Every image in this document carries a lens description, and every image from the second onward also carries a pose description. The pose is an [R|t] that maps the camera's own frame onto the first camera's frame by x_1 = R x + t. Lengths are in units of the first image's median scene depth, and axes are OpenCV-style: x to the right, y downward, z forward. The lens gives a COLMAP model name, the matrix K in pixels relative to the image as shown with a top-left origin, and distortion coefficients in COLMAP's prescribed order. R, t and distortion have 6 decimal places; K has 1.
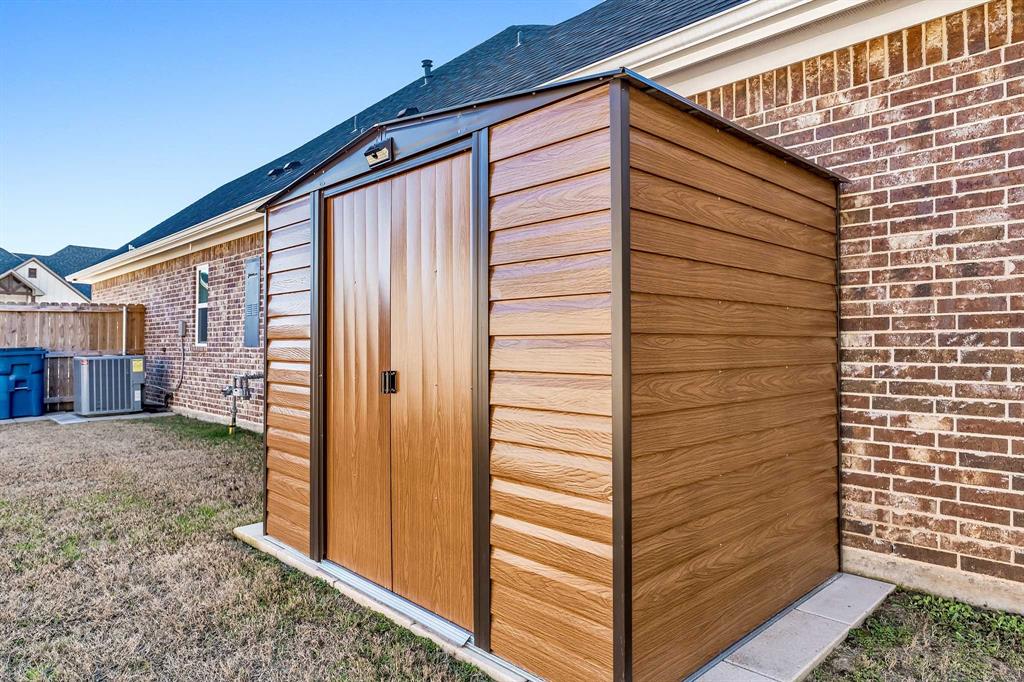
lens RADIAL K [[629.9, 0, 513.3], [0, 629.9, 339.7], [0, 0, 1]] dist [-0.002174, -0.000054]
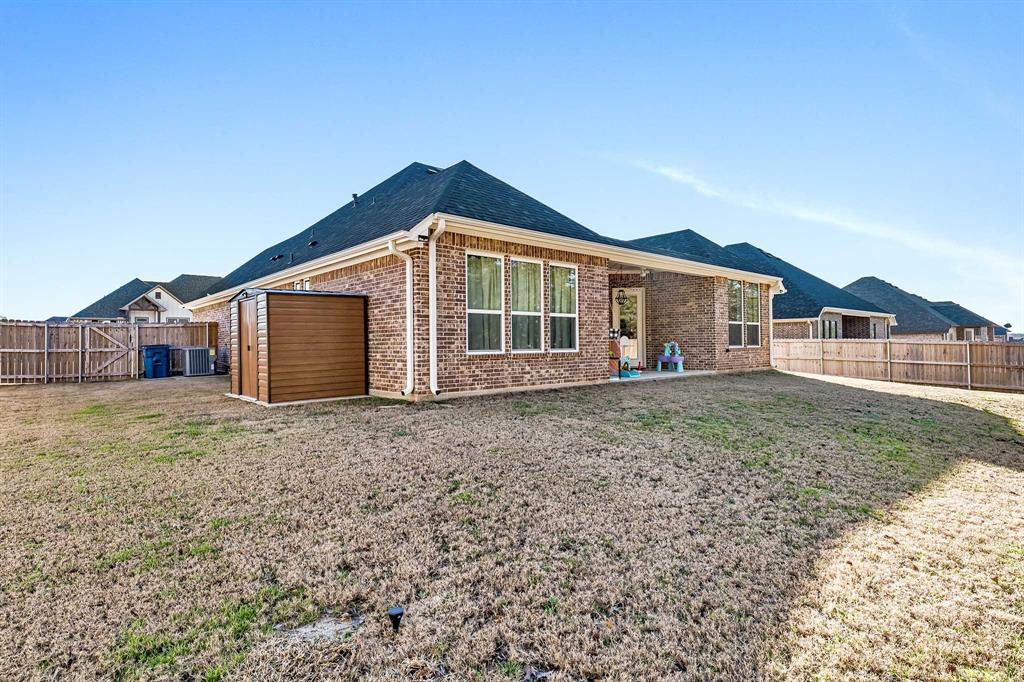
lens RADIAL K [[516.7, 0, 510.5], [0, 516.7, 340.4], [0, 0, 1]] dist [0.000288, 0.000015]
pose [[0.998440, -0.017063, -0.053168, 0.427630], [0.017579, 0.999803, 0.009241, 0.002974], [0.053000, -0.010162, 0.998543, -0.583004]]
